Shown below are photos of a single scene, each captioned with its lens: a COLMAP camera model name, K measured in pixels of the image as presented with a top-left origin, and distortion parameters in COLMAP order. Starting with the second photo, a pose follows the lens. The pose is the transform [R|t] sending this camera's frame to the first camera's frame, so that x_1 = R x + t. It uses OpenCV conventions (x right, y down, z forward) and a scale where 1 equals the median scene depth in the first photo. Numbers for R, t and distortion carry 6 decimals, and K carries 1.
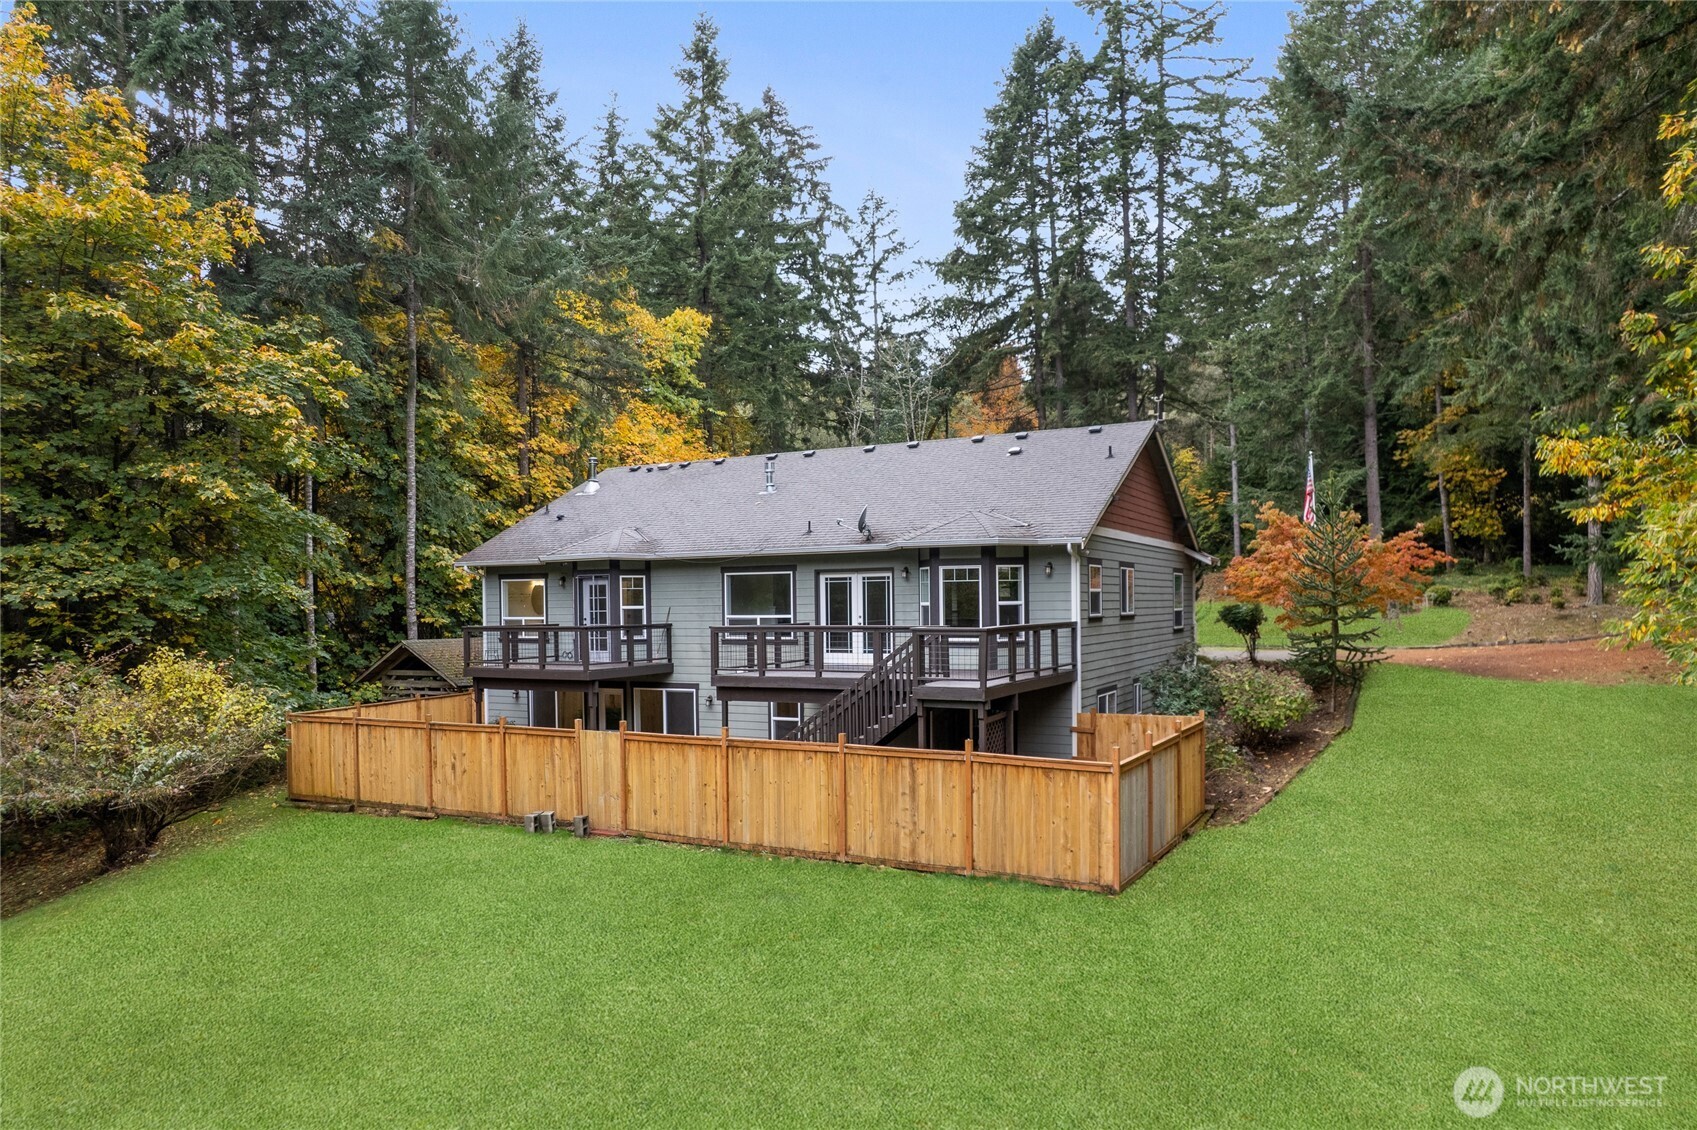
lens RADIAL K [[1111.7, 0, 846.4], [0, 1111.7, 617.8], [0, 0, 1]] dist [-0.062381, 0.047896]
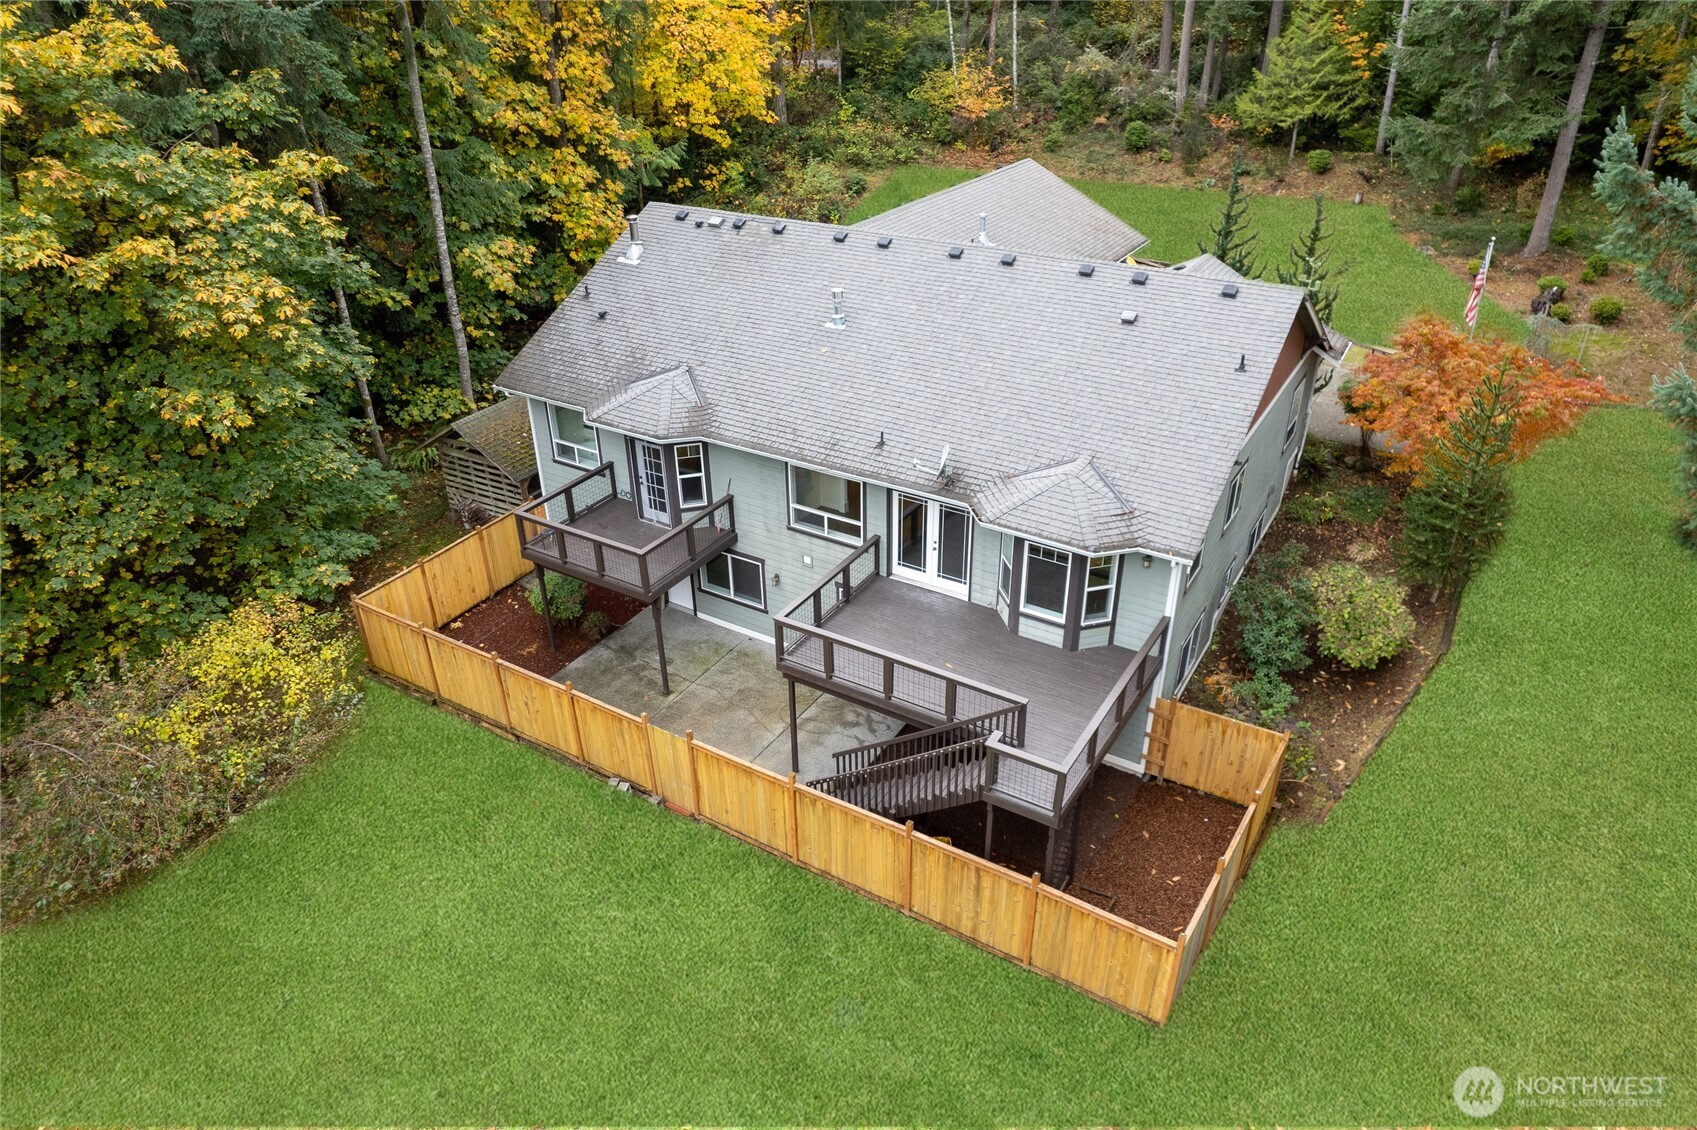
lens RADIAL K [[1089.3, 0, 848.5], [0, 1089.3, 565.0], [0, 0, 1]] dist [-0.063337, 0.040667]
pose [[0.997904, 0.031324, -0.056625, -0.007719], [0.000601, 0.870515, 0.492142, -0.419913], [0.064709, -0.491145, 0.868671, 0.197033]]
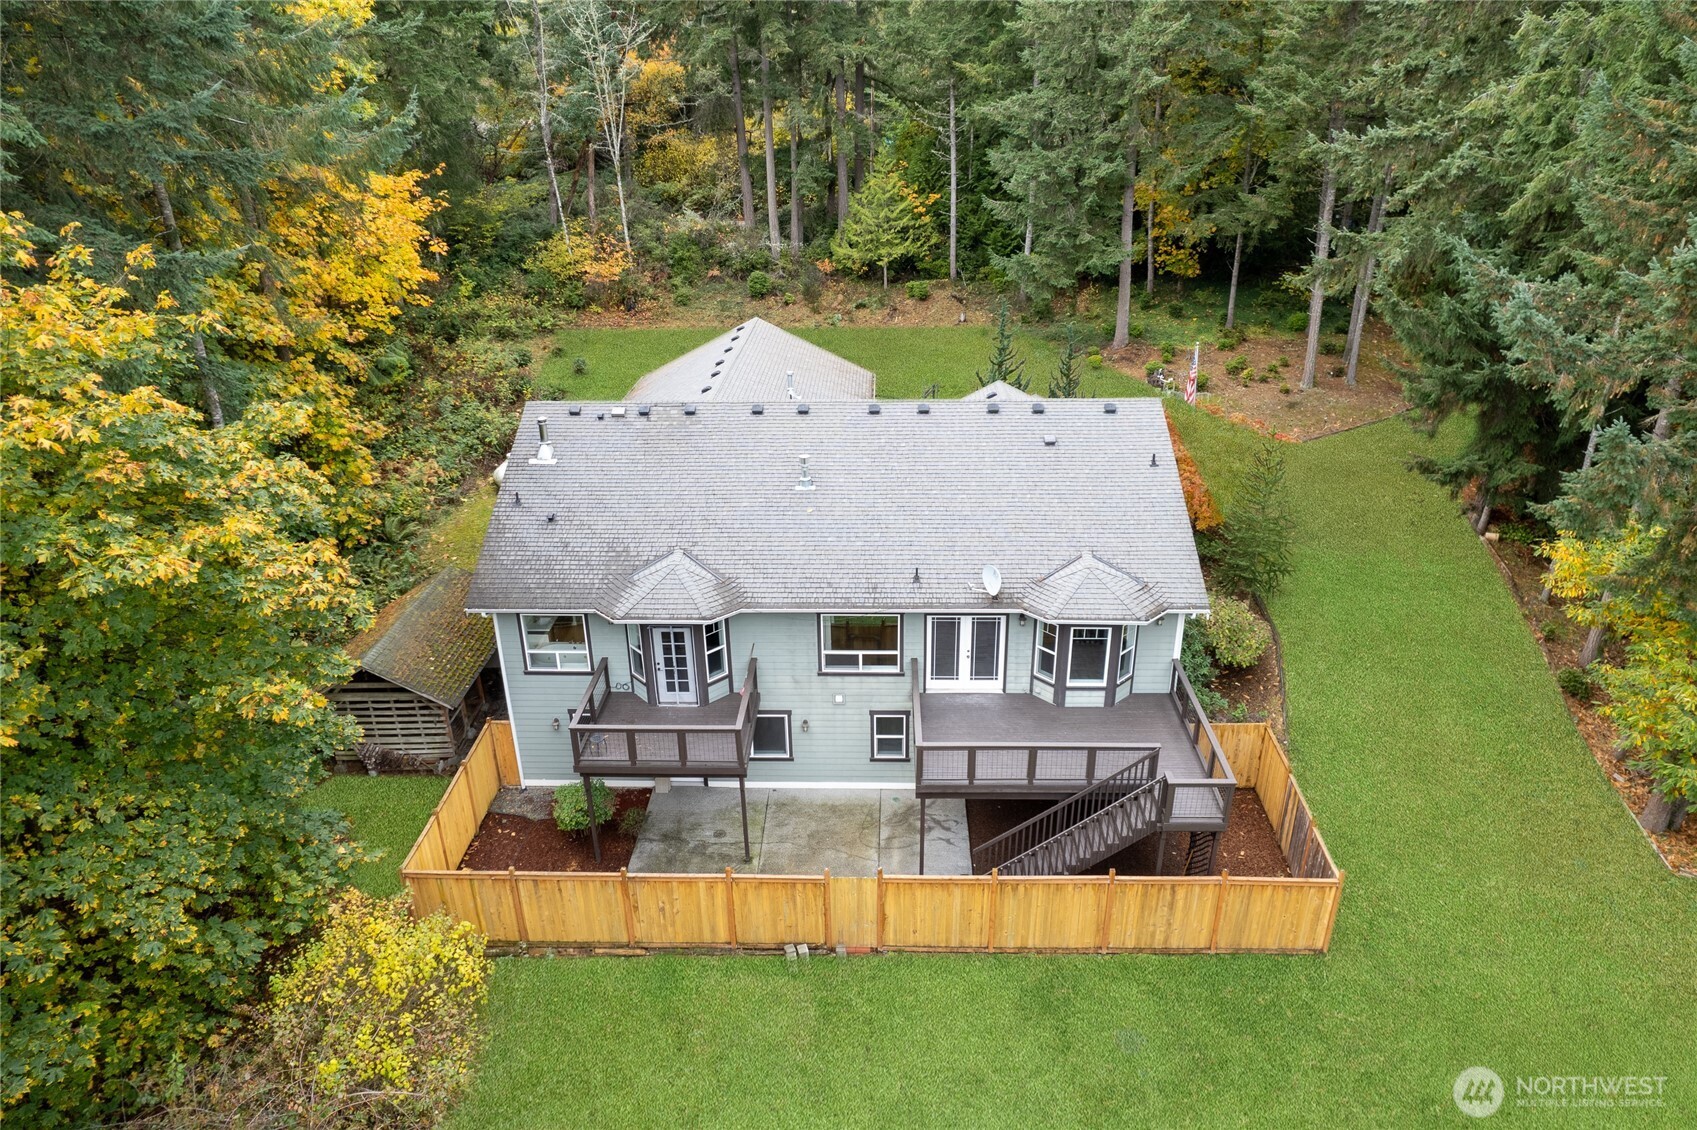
lens RADIAL K [[1089.3, 0, 848.5], [0, 1089.3, 565.0], [0, 0, 1]] dist [-0.063337, 0.040667]
pose [[0.898767, -0.180415, 0.399585, -0.487403], [0.009856, 0.919491, 0.392986, -0.482115], [-0.438316, -0.349265, 0.828187, 0.203259]]
